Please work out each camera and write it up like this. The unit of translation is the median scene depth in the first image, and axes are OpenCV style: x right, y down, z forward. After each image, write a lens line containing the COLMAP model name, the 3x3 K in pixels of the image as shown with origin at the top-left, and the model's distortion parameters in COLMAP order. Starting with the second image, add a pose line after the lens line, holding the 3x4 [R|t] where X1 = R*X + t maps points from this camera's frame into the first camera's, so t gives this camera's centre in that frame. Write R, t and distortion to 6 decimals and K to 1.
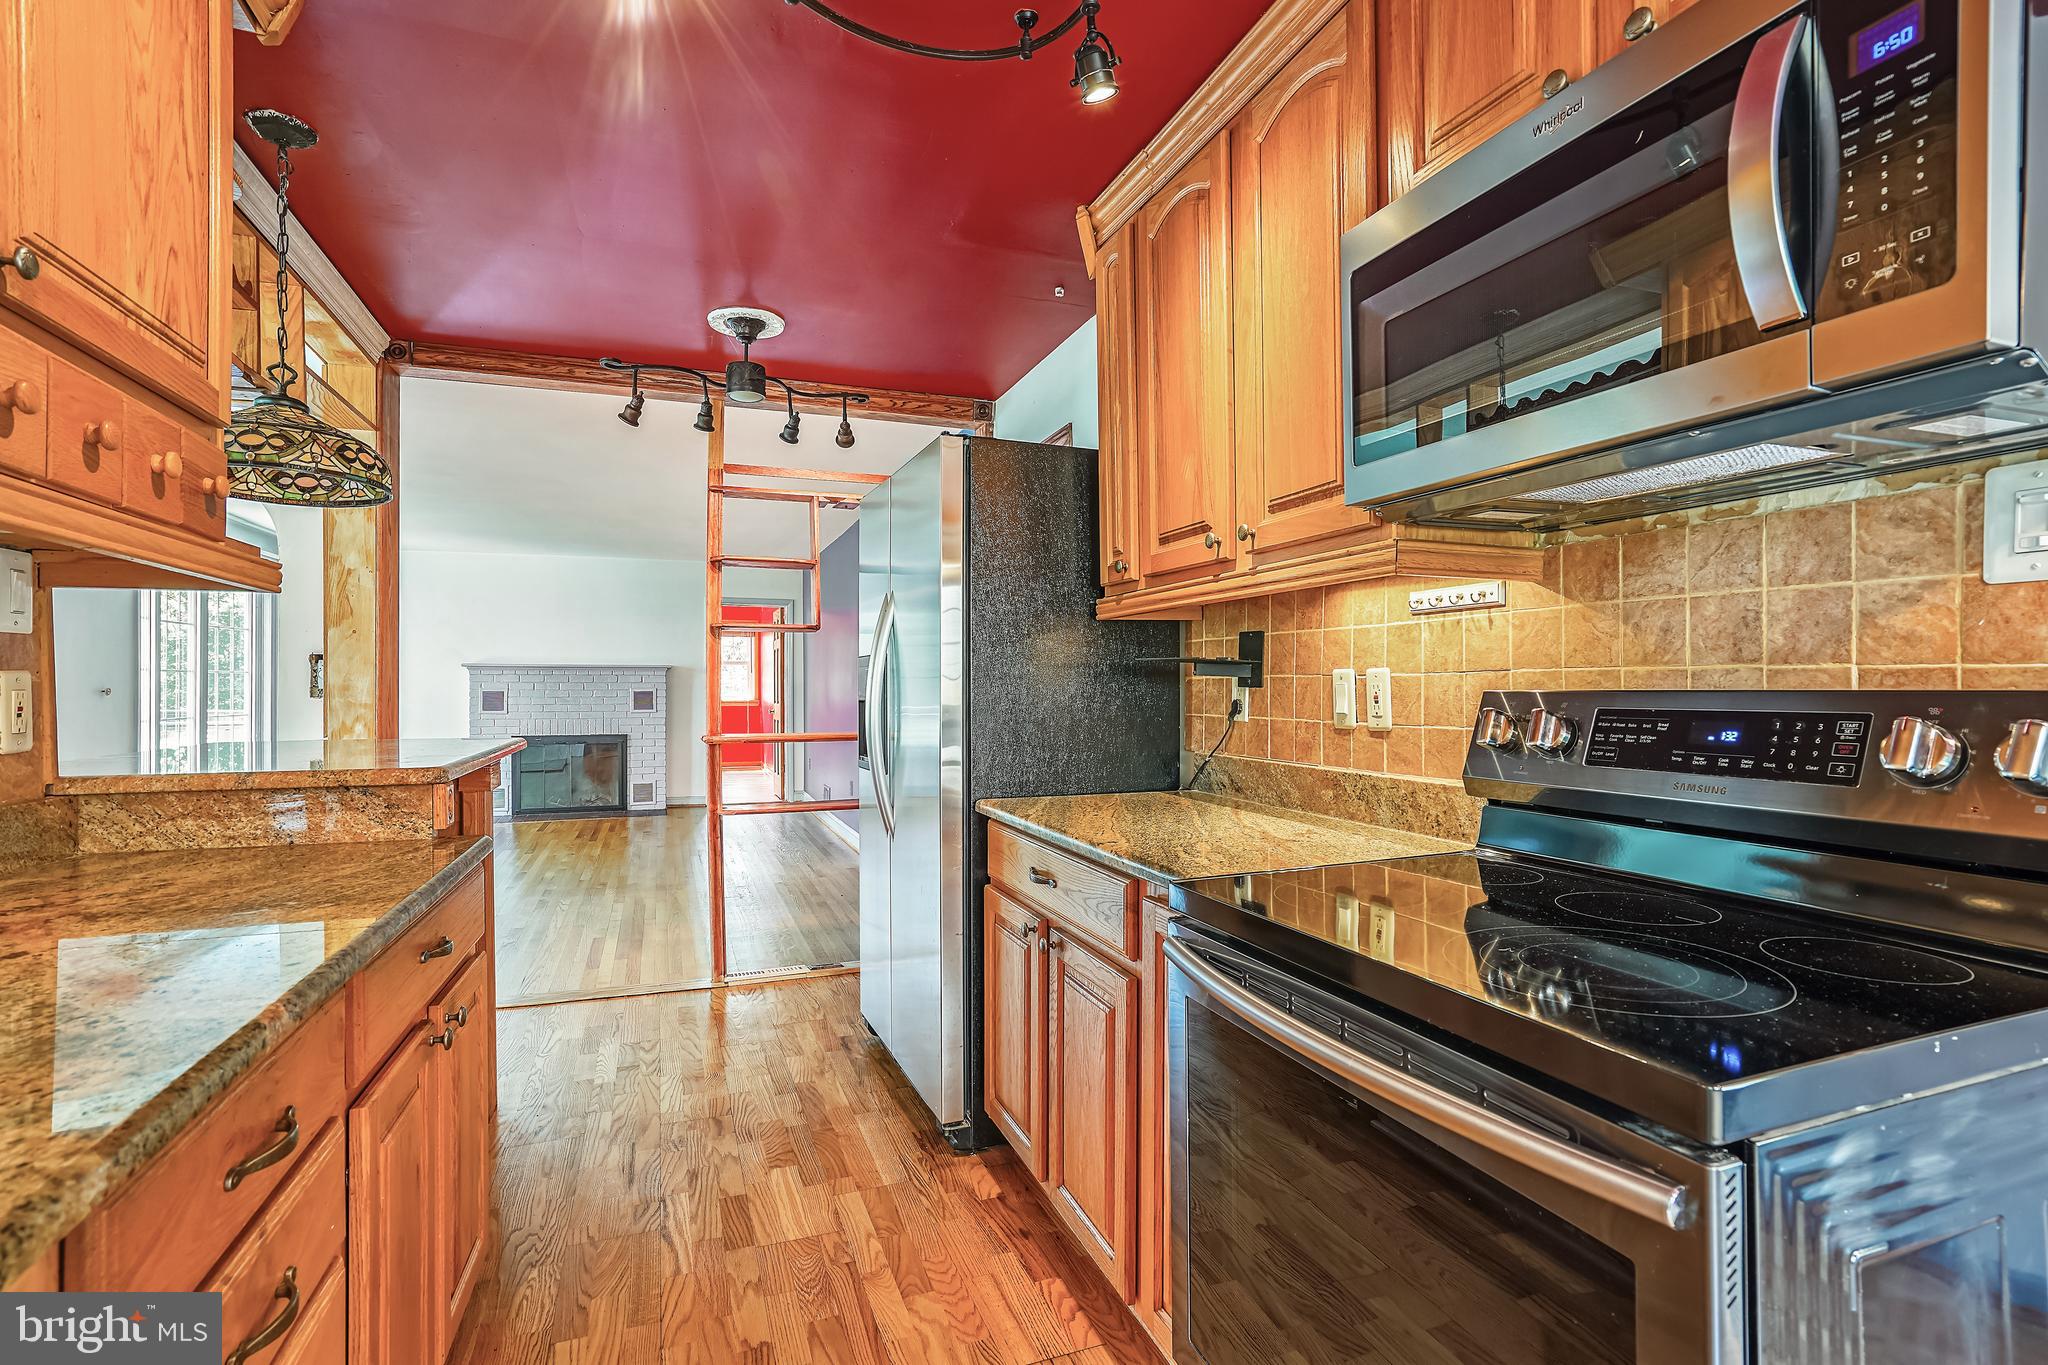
lens RADIAL K [[930.8, 0, 992.2], [0, 930.8, 686.7], [0, 0, 1]] dist [-0.045761, 0.022747]
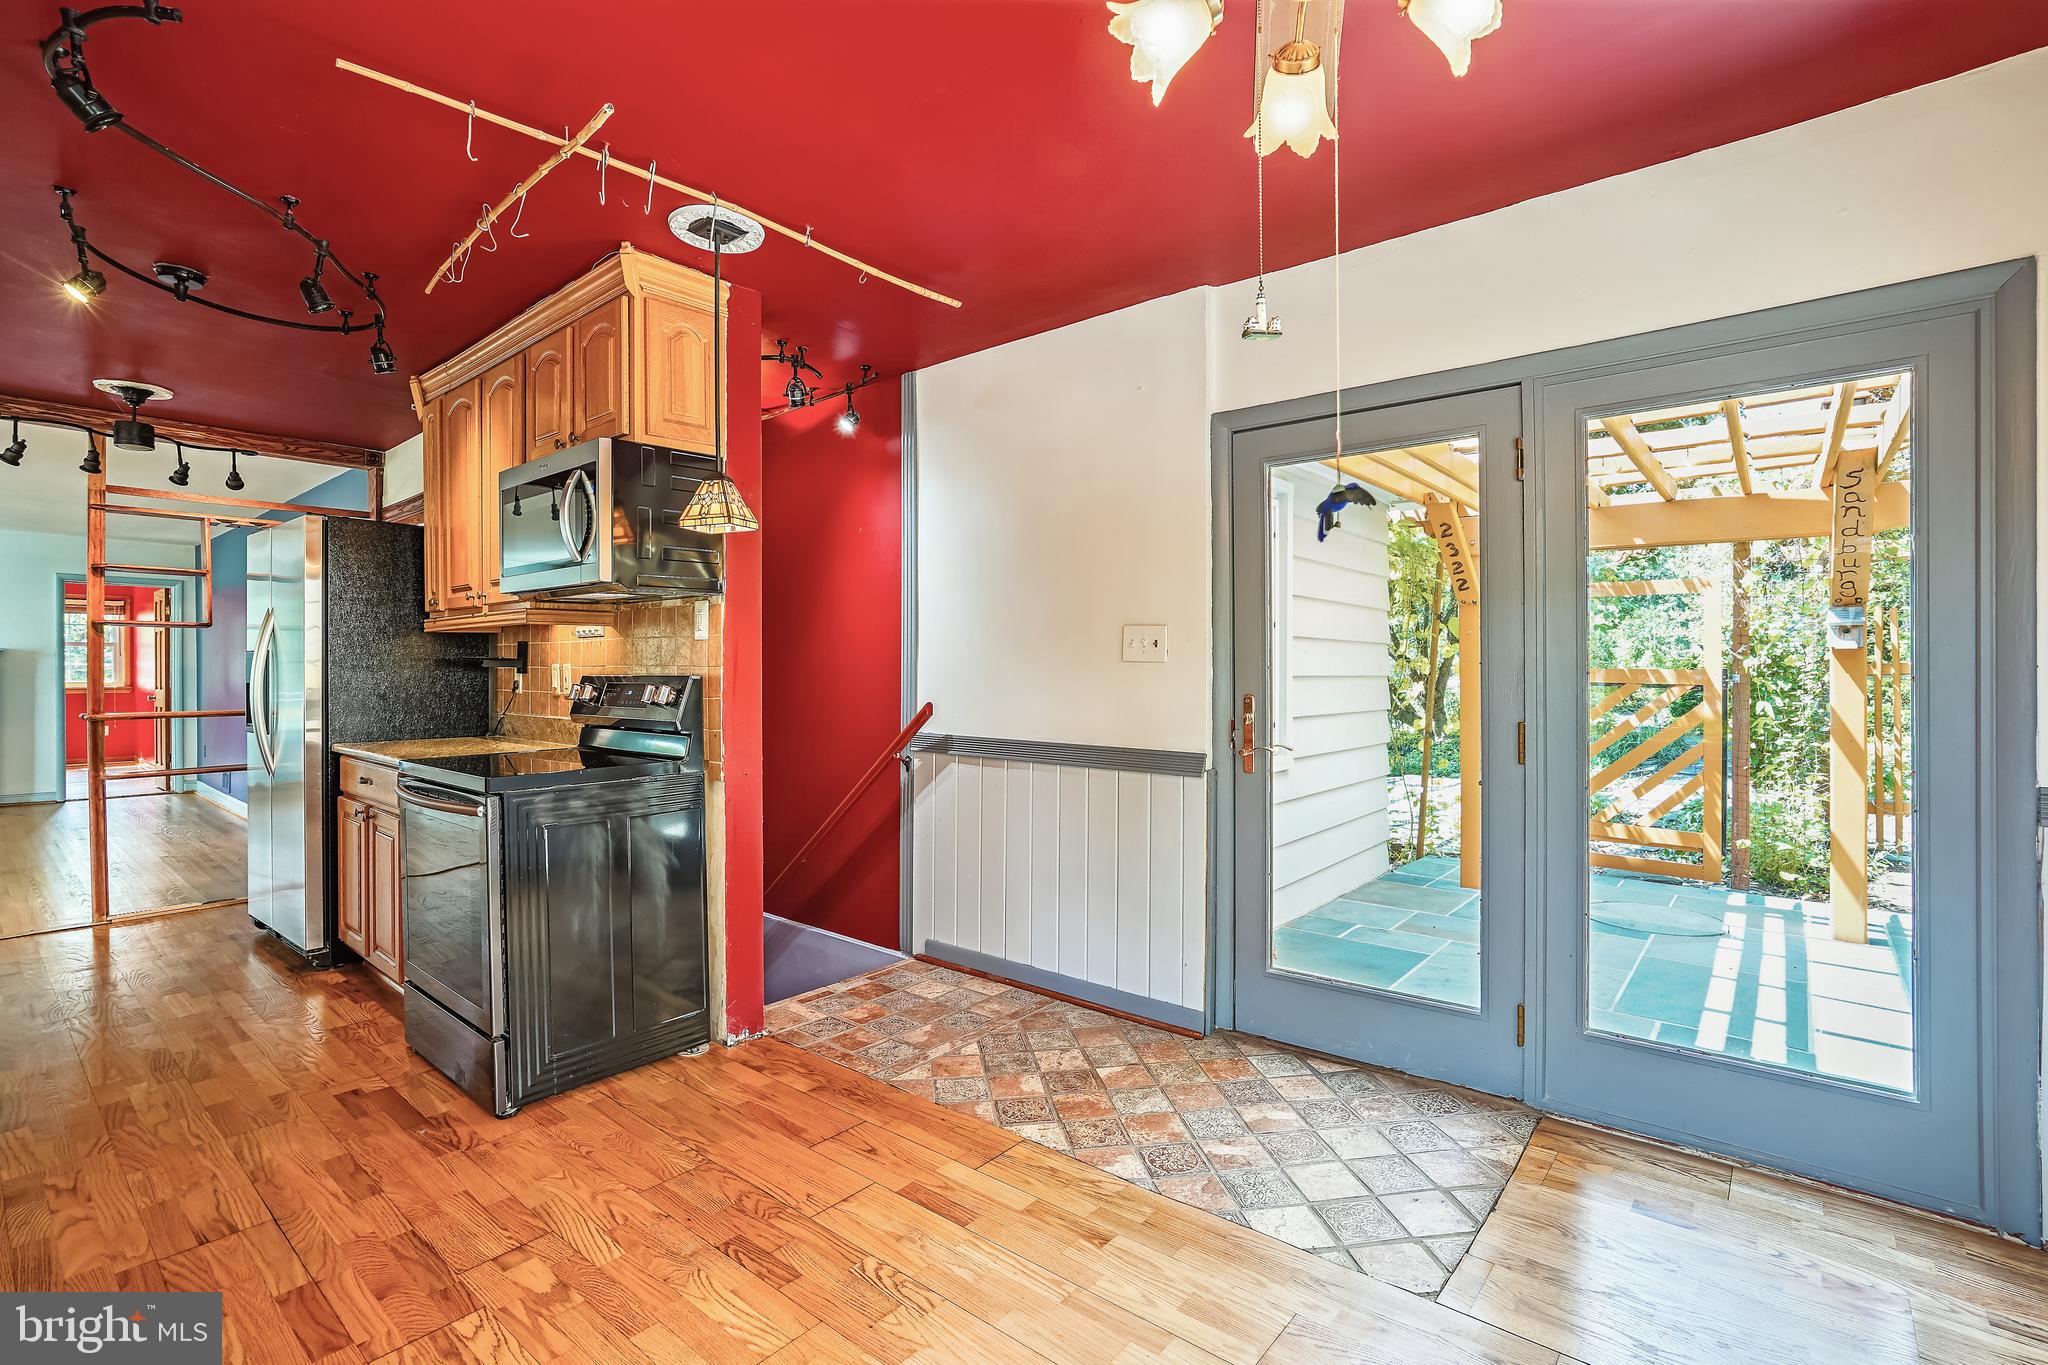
lens RADIAL K [[959.4, 0, 1025.5], [0, 959.4, 670.5], [0, 0, 1]] dist [-0.023197, 0.013917]
pose [[0.870206, -0.001454, 0.492686, 0.197195], [0.000655, 0.999998, 0.001794, -0.006689], [-0.492688, -0.001239, 0.870205, -0.931706]]
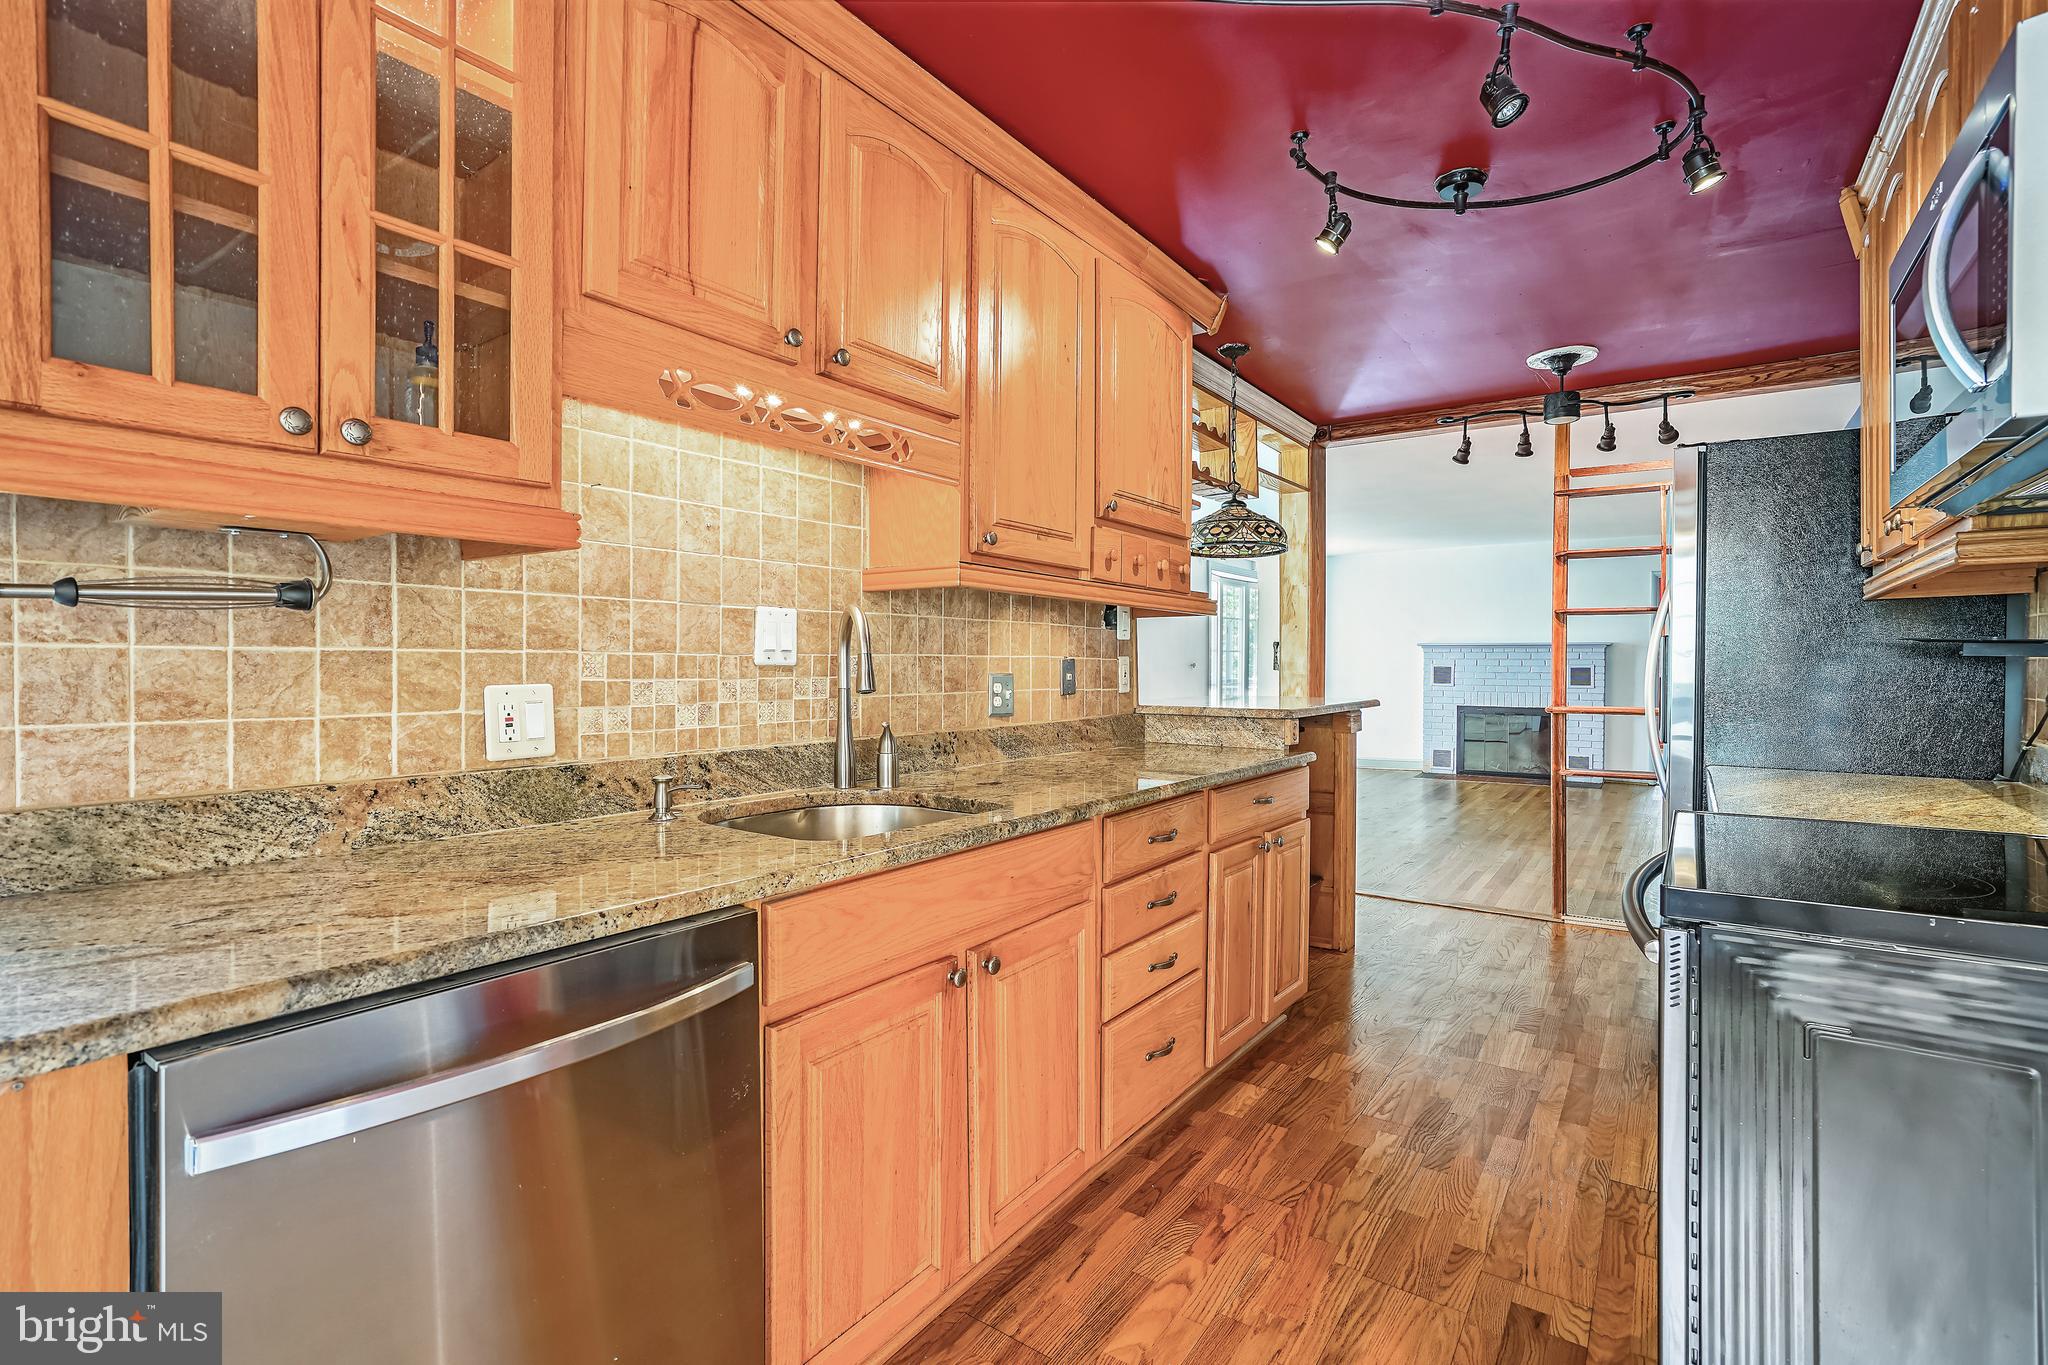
lens RADIAL K [[936.1, 0, 1047.8], [0, 936.1, 670.7], [0, 0, 1]] dist [-0.001394, -0.000016]
pose [[0.577860, 0.011243, -0.816059, 0.412935], [-0.003833, 0.999931, 0.011061, -0.003753], [0.816127, -0.003264, 0.577863, -0.288411]]
